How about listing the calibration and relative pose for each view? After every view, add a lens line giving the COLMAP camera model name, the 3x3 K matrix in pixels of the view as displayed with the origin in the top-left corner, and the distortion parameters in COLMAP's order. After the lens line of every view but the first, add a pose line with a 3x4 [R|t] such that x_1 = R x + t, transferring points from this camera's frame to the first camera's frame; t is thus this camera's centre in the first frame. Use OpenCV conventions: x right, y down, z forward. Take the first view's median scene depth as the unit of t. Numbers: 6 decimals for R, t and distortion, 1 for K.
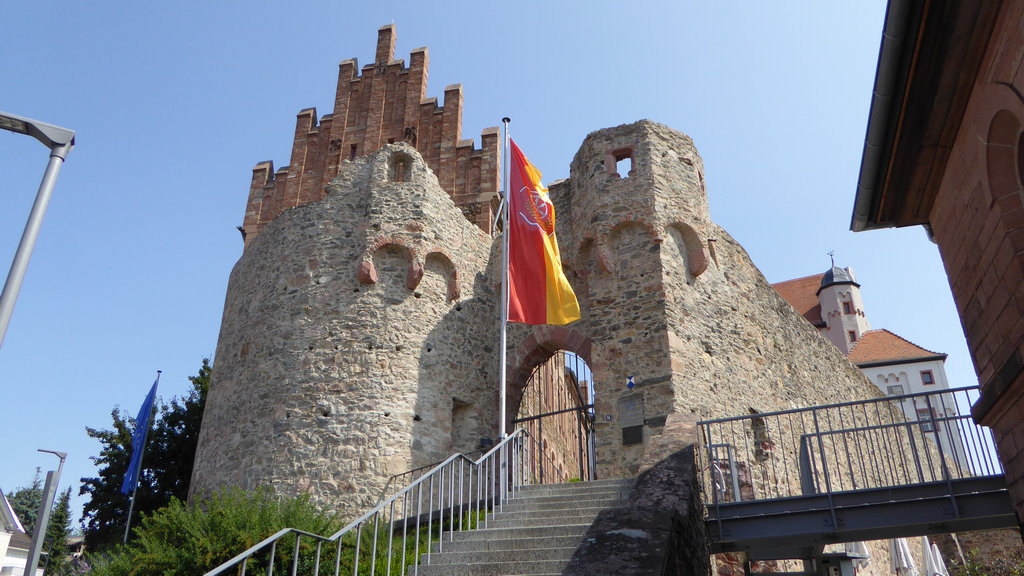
lens RADIAL K [[742.8, 0, 510.9], [0, 742.8, 288.3], [0, 0, 1]] dist [0.002979, 0.000026]
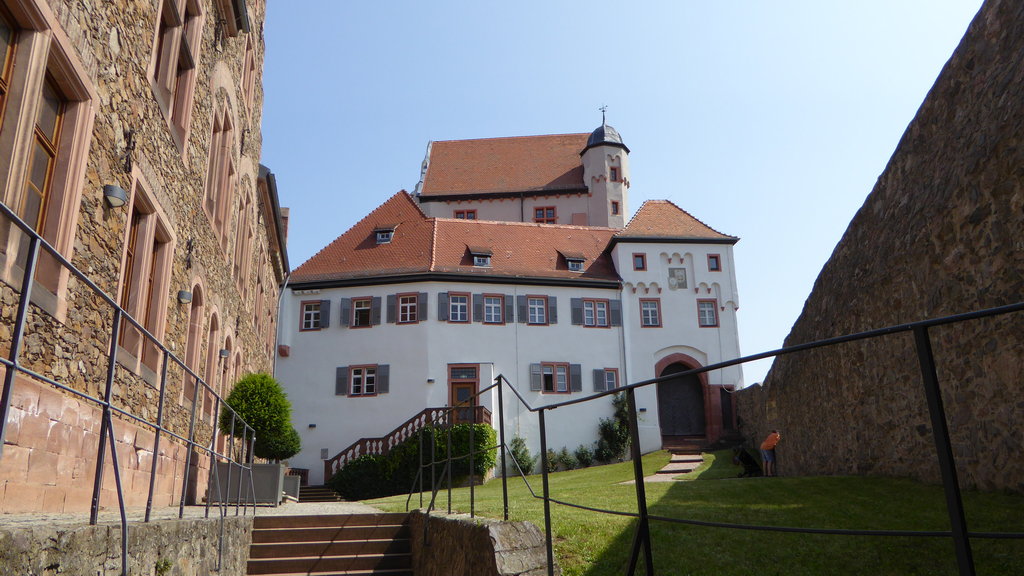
lens RADIAL K [[742.8, 0, 513.5], [0, 742.8, 283.4], [0, 0, 1]] dist [0.002979, 0.000026]
pose [[0.907865, 0.104430, 0.406049, 0.018032], [-0.172971, 0.975513, 0.135850, 0.052814], [-0.381919, -0.193568, 0.903697, 0.256254]]
